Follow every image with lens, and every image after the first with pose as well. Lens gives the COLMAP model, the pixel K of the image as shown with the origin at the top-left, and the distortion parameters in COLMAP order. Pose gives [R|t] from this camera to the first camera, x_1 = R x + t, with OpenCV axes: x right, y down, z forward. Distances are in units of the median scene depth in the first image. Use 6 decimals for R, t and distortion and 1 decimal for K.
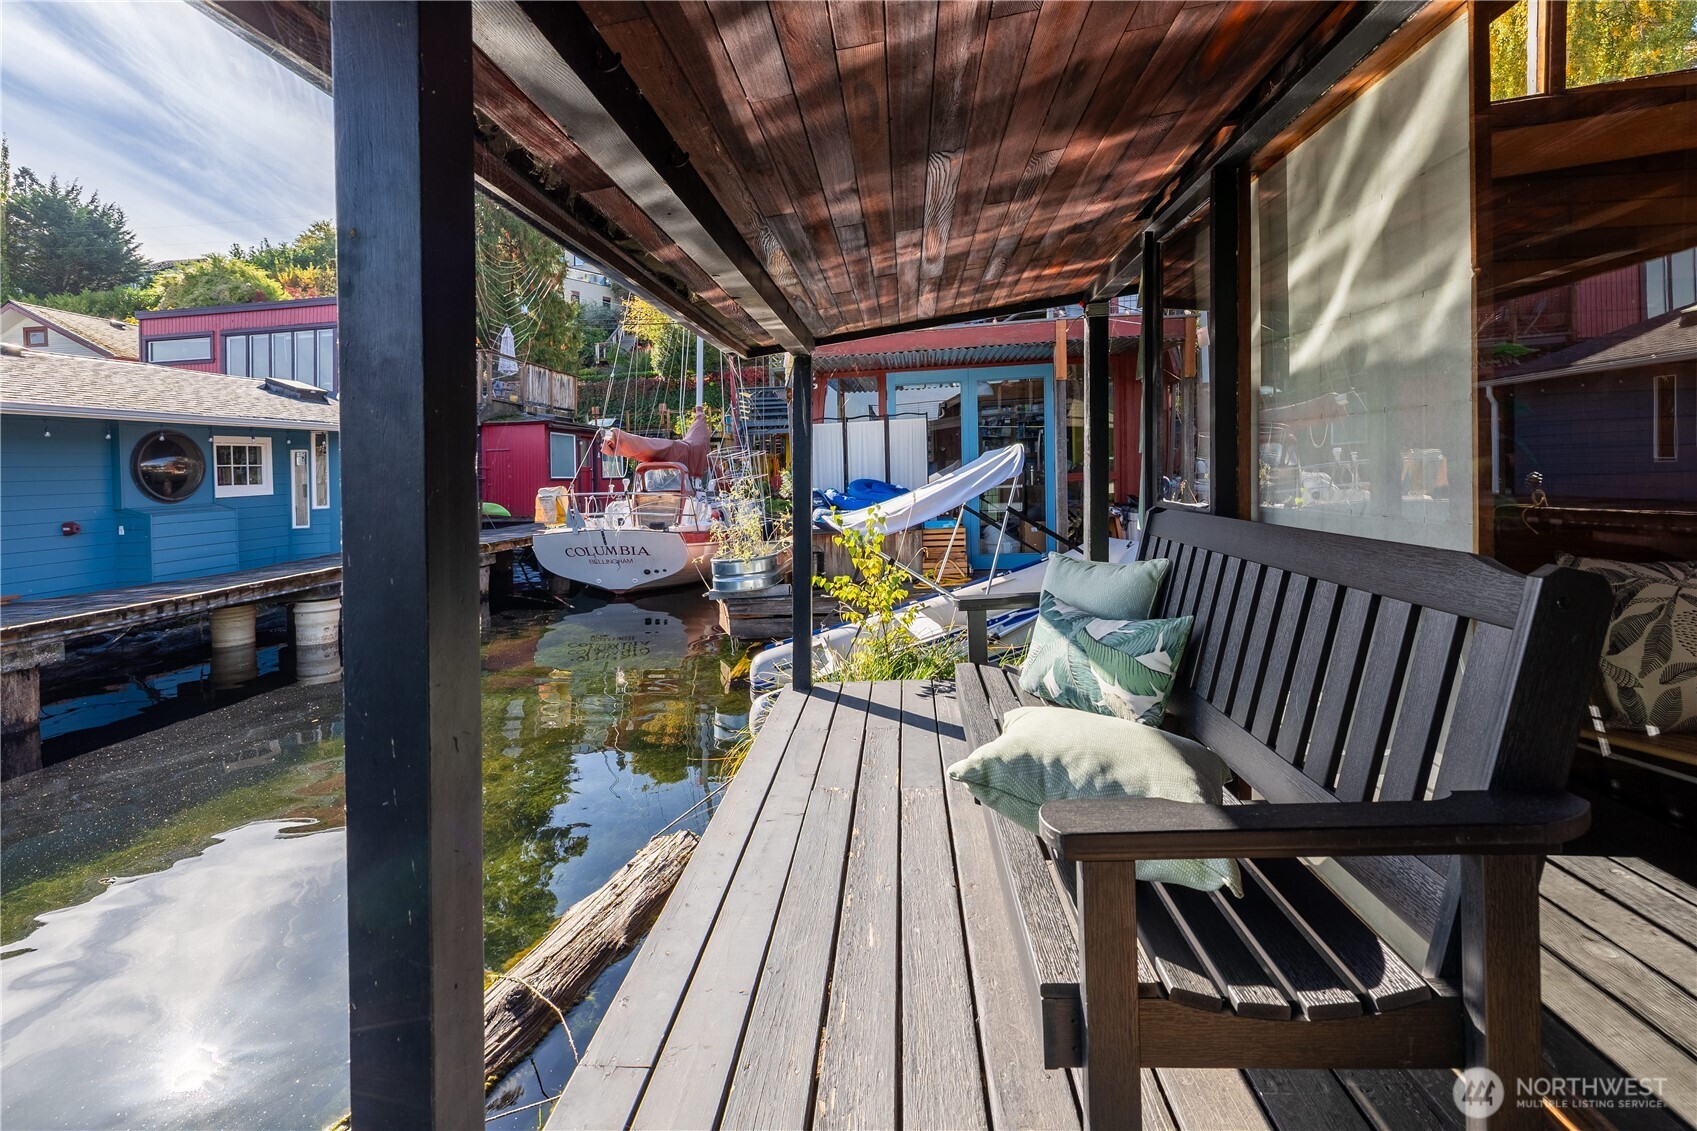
lens RADIAL K [[757.8, 0, 829.9], [0, 757.8, 541.4], [0, 0, 1]] dist [0.001187, 0.000233]
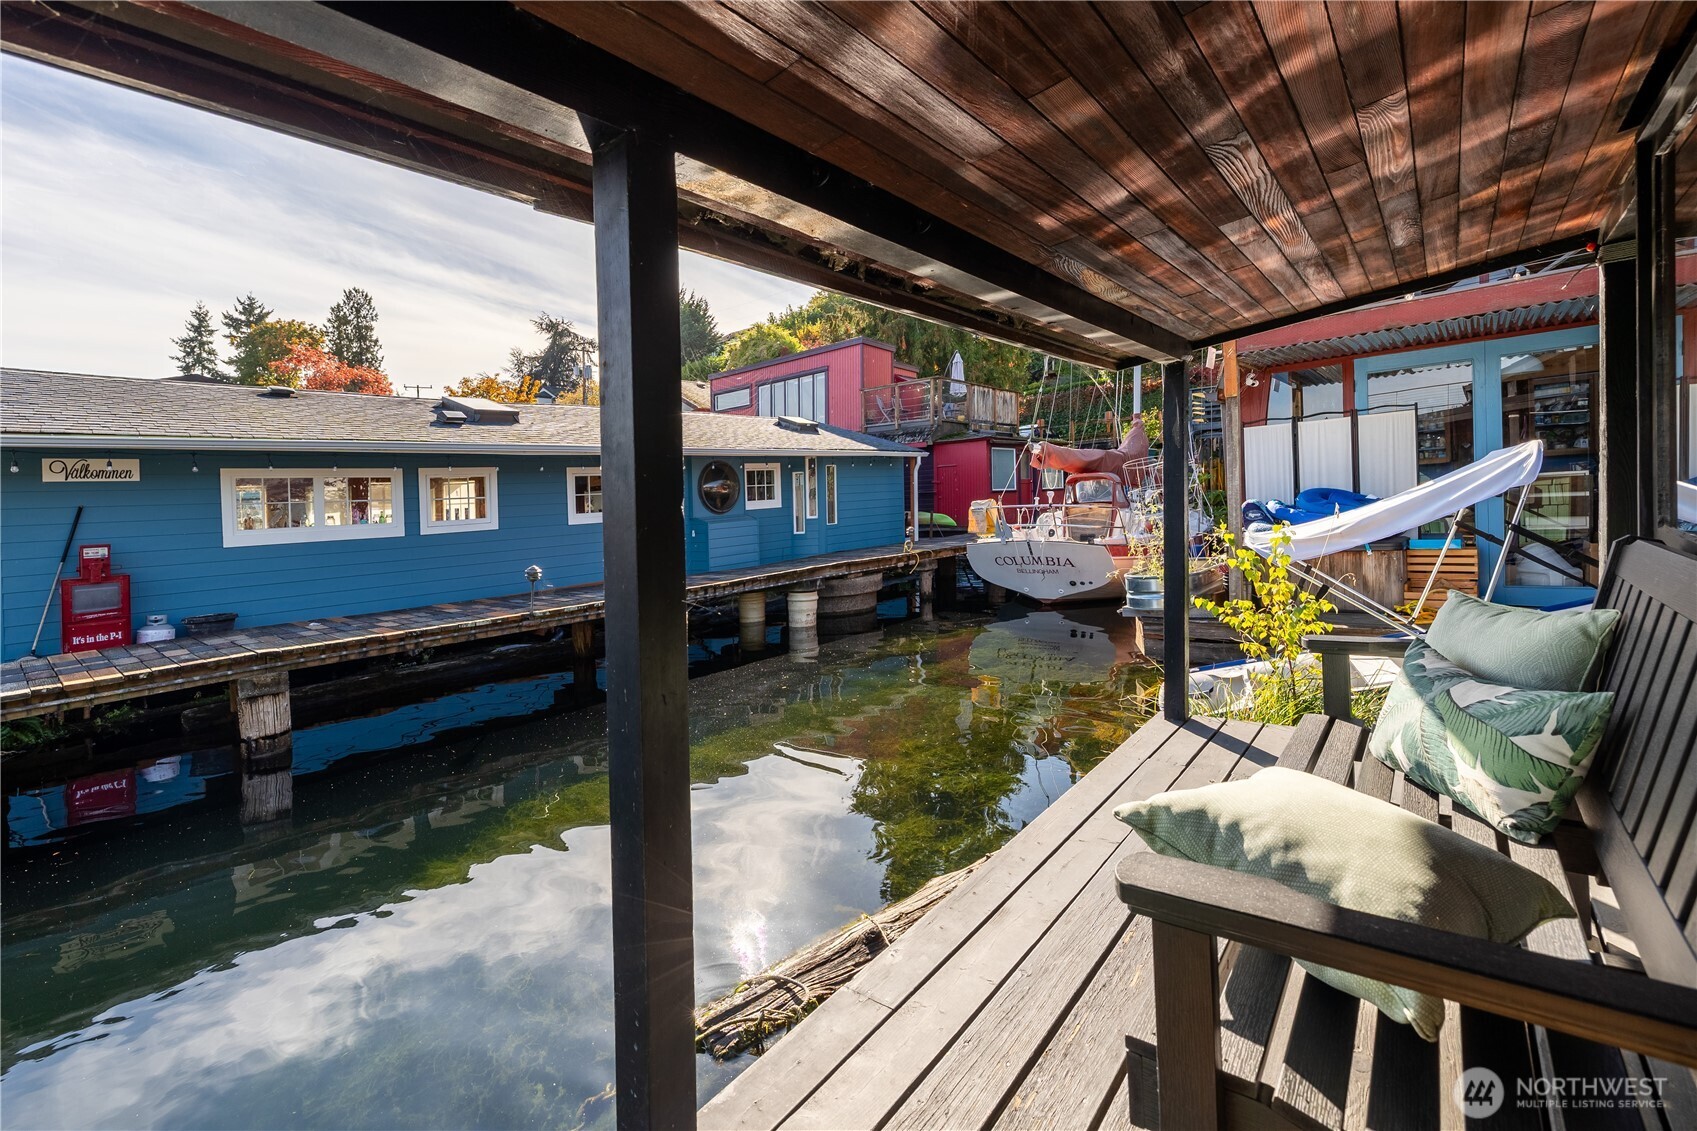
lens RADIAL K [[767.8, 0, 848.5], [0, 767.8, 565.5], [0, 0, 1]] dist [0.001633, 0.000517]
pose [[0.819424, 0.042452, -0.571614, 0.109463], [-0.029347, 0.999053, 0.032128, -0.008713], [0.572437, -0.009551, 0.819893, -0.002414]]
